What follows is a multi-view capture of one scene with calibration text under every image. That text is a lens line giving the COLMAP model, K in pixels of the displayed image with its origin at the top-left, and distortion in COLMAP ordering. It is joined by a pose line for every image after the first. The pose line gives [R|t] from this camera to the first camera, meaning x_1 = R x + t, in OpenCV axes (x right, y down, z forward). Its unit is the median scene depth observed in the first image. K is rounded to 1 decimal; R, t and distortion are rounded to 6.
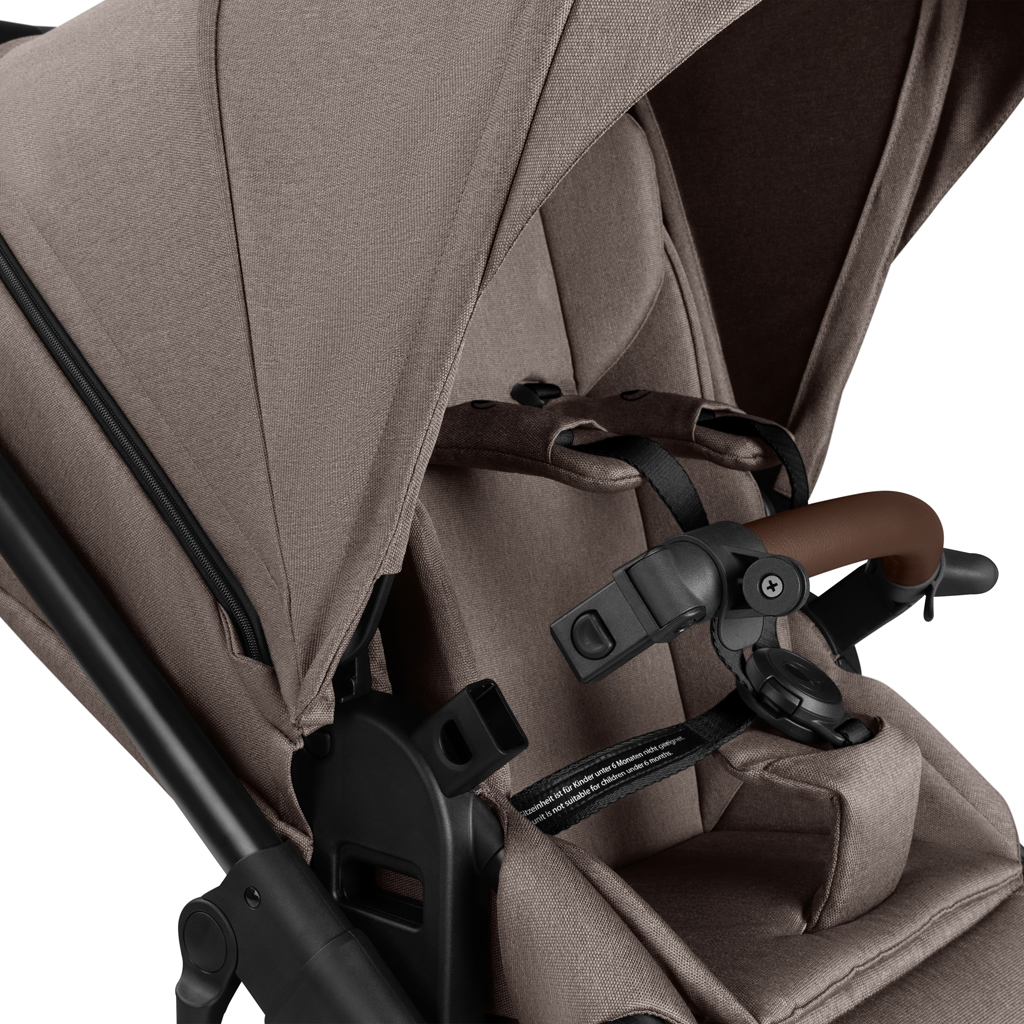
lens RADIAL K [[2428.3, 0, 511.8], [0, 2428.3, 607.9], [0, 0, 1]] dist [0.001804, 0.080911]
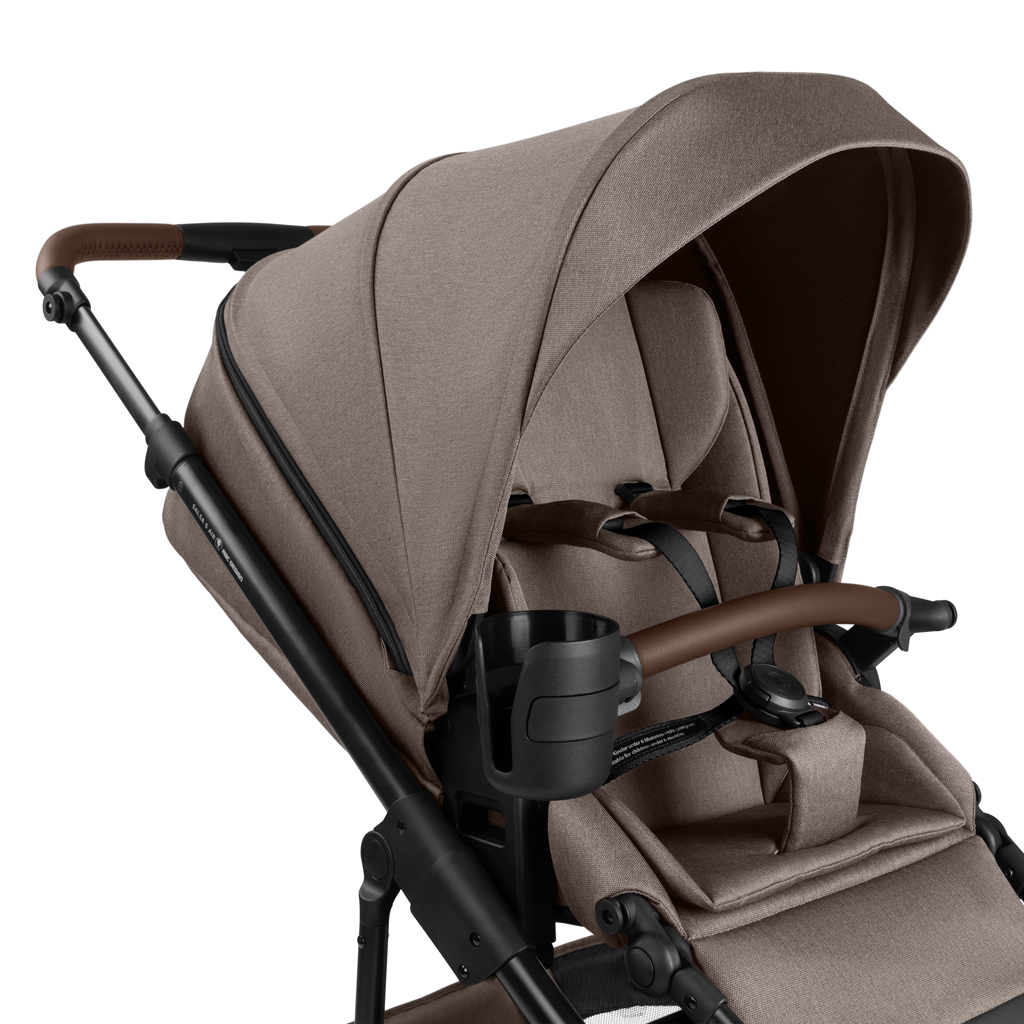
lens RADIAL K [[2428.3, 0, 511.8], [0, 2428.3, 607.9], [0, 0, 1]] dist [0.001804, 0.080911]
pose [[0.986276, -0.014734, -0.164447, 0.205309], [0.009556, 0.999435, -0.032236, 0.029682], [0.164829, 0.030222, 0.985859, -0.477573]]
